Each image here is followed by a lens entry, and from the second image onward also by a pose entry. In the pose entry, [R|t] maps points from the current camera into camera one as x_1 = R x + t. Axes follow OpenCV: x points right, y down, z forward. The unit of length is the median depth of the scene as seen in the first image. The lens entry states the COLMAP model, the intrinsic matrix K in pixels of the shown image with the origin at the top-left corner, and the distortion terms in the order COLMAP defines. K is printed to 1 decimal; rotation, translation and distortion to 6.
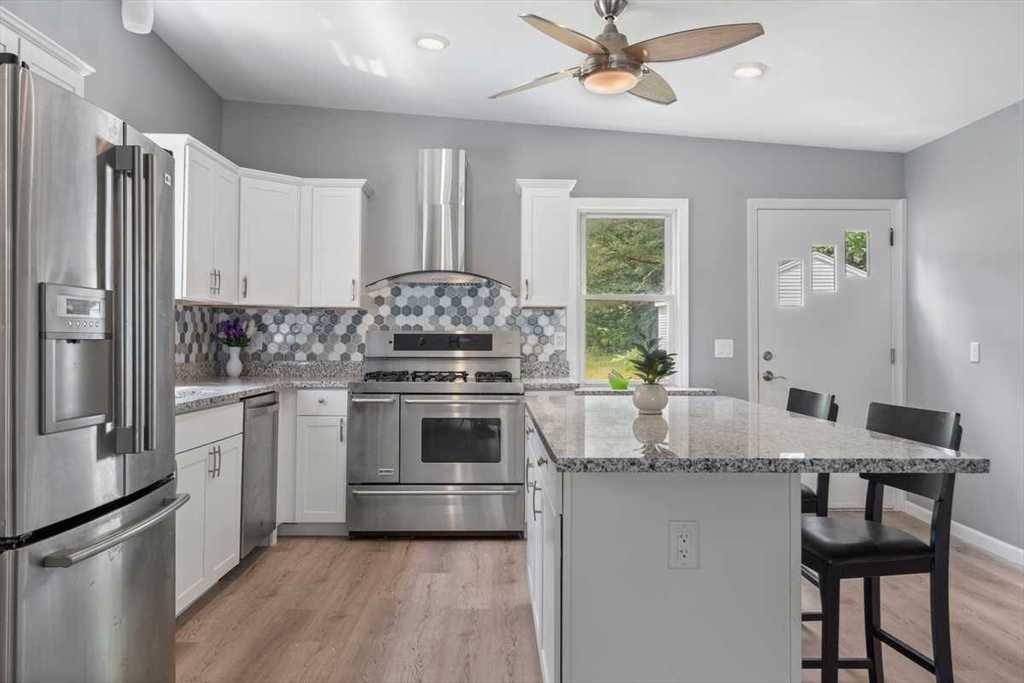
lens RADIAL K [[744.7, 0, 512.0], [0, 744.7, 341.5], [0, 0, 1]] dist [-0.005519, -0.001466]
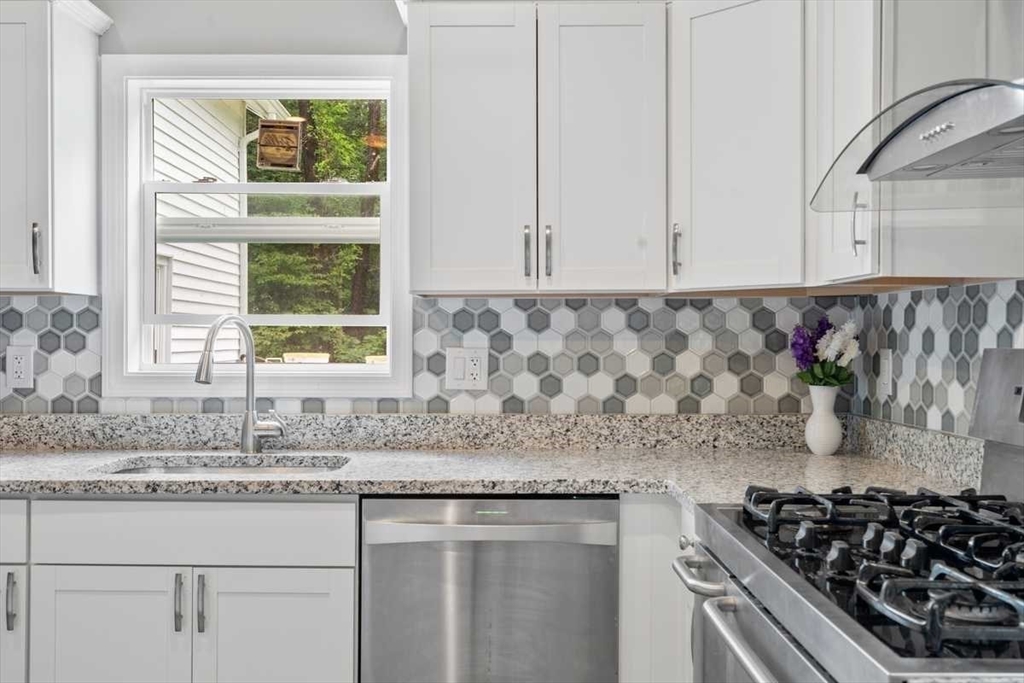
lens RADIAL K [[1021.1, 0, 512.0], [0, 1021.1, 341.5], [0, 0, 1]] dist [0.008317, 0.015429]
pose [[-0.015197, -0.003205, -0.999879, 0.216936], [-0.002168, 0.999993, -0.003172, -0.015305], [0.999882, 0.002120, -0.015203, 0.804287]]
